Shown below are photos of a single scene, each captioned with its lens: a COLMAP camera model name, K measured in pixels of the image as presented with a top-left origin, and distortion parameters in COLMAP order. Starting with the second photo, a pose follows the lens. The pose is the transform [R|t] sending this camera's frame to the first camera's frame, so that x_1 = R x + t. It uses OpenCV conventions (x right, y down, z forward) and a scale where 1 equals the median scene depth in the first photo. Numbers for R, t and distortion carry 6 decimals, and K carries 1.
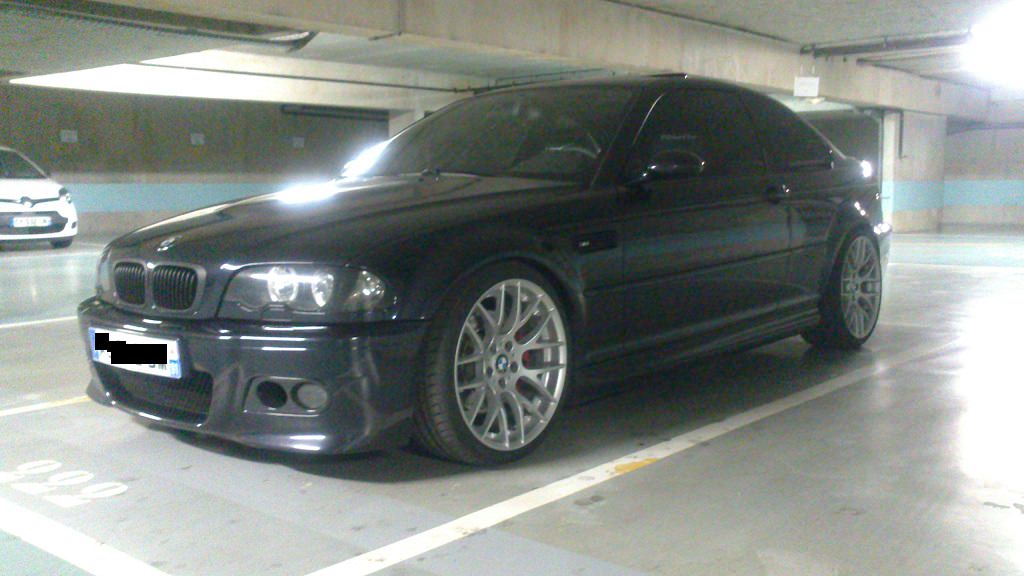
lens RADIAL K [[1008.5, 0, 512.0], [0, 1008.5, 288.0], [0, 0, 1]] dist [-0.053970, 0.005918]
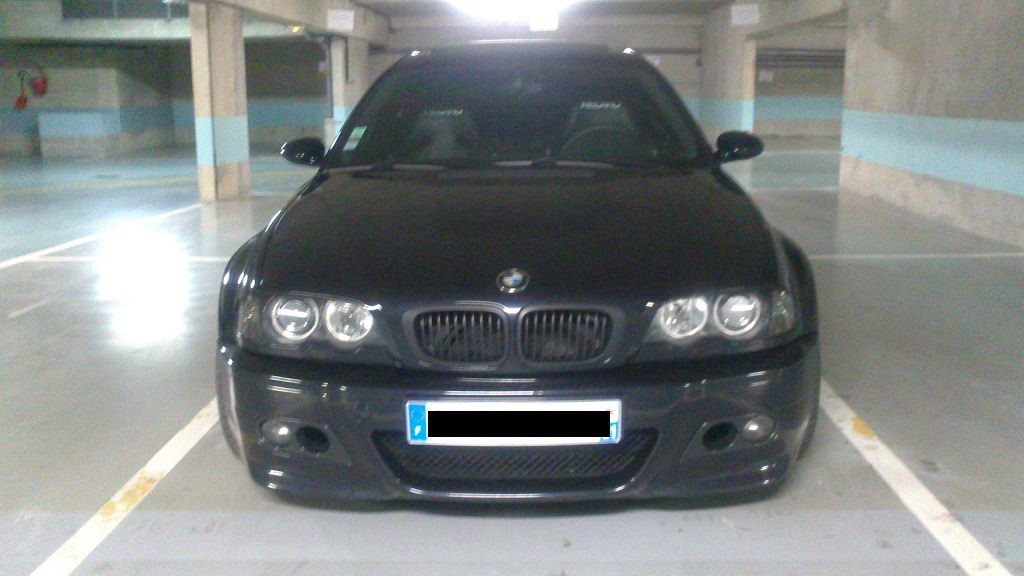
lens RADIAL K [[1008.5, 0, 512.0], [0, 1008.5, 288.0], [0, 0, 1]] dist [-0.053970, 0.005918]
pose [[0.768001, -0.123753, 0.628379, -0.870819], [0.067600, 0.991337, 0.112614, -0.133437], [-0.636871, -0.044009, 0.769713, 0.388773]]
